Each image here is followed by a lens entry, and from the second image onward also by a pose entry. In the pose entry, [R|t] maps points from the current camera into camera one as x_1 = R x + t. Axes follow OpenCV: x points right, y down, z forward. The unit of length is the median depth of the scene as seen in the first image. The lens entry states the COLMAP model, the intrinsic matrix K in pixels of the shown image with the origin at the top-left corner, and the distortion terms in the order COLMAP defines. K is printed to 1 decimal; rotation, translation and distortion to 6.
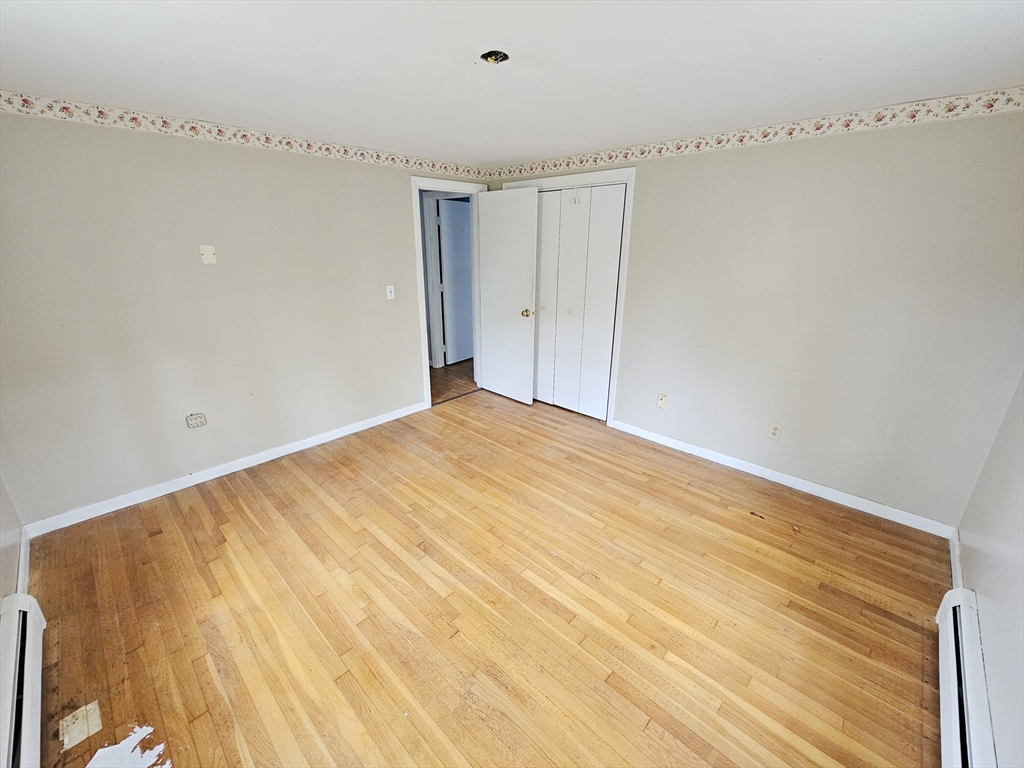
lens RADIAL K [[419.6, 0, 511.9], [0, 419.6, 385.9], [0, 0, 1]] dist [-0.001065, 0.000315]
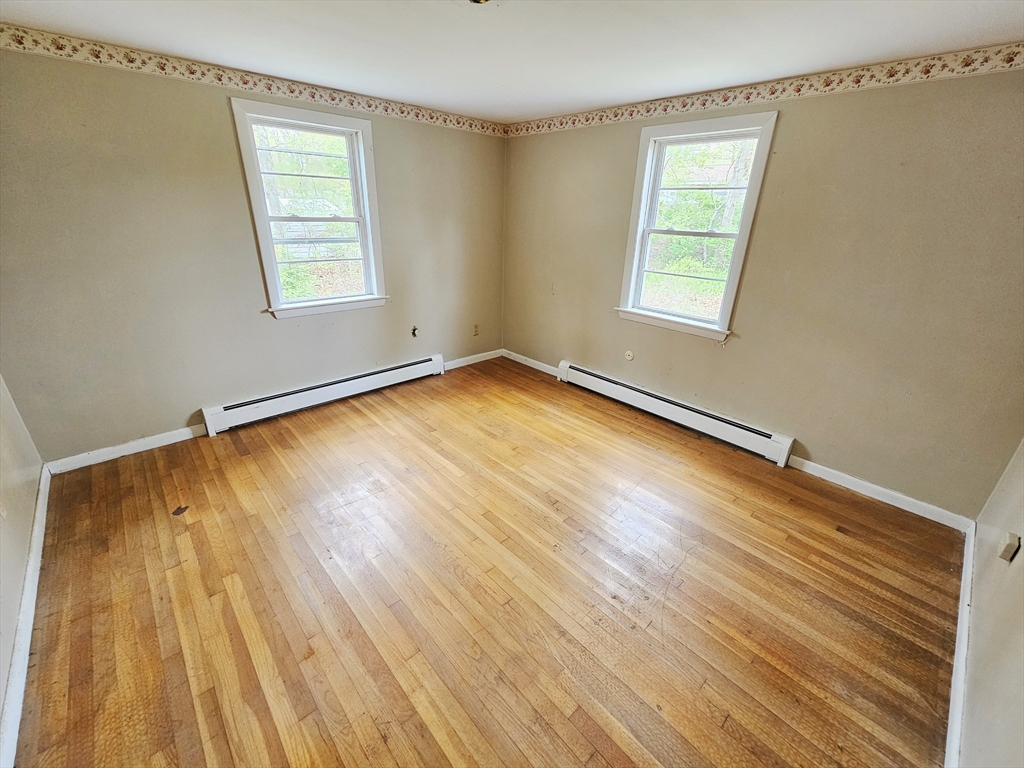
lens RADIAL K [[419.6, 0, 511.9], [0, 419.6, 385.9], [0, 0, 1]] dist [-0.001065, 0.000315]
pose [[-0.997455, -0.053698, 0.046910, -0.114578], [-0.008956, 0.747049, 0.664708, -0.410366], [-0.070737, 0.662597, -0.745629, 1.249968]]
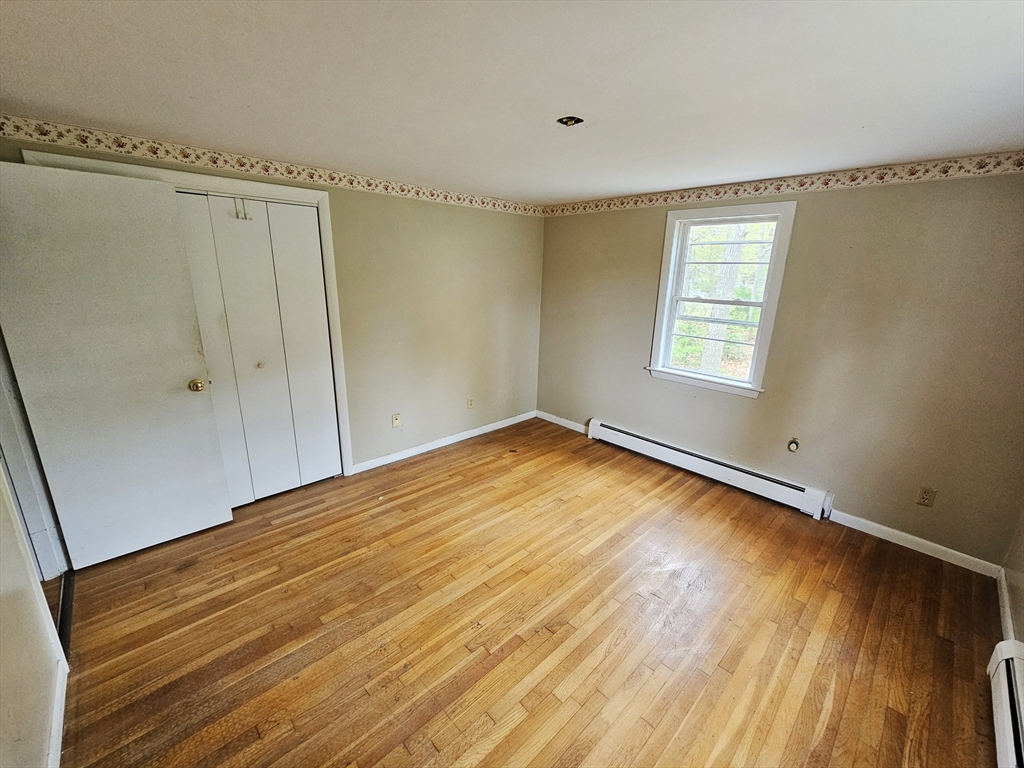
lens RADIAL K [[419.6, 0, 511.9], [0, 419.6, 385.9], [0, 0, 1]] dist [-0.001065, 0.000315]
pose [[0.048304, -0.269043, 0.961916, -0.715044], [0.302974, 0.921614, 0.242556, -0.244056], [-0.951774, 0.279719, 0.126031, 0.652842]]
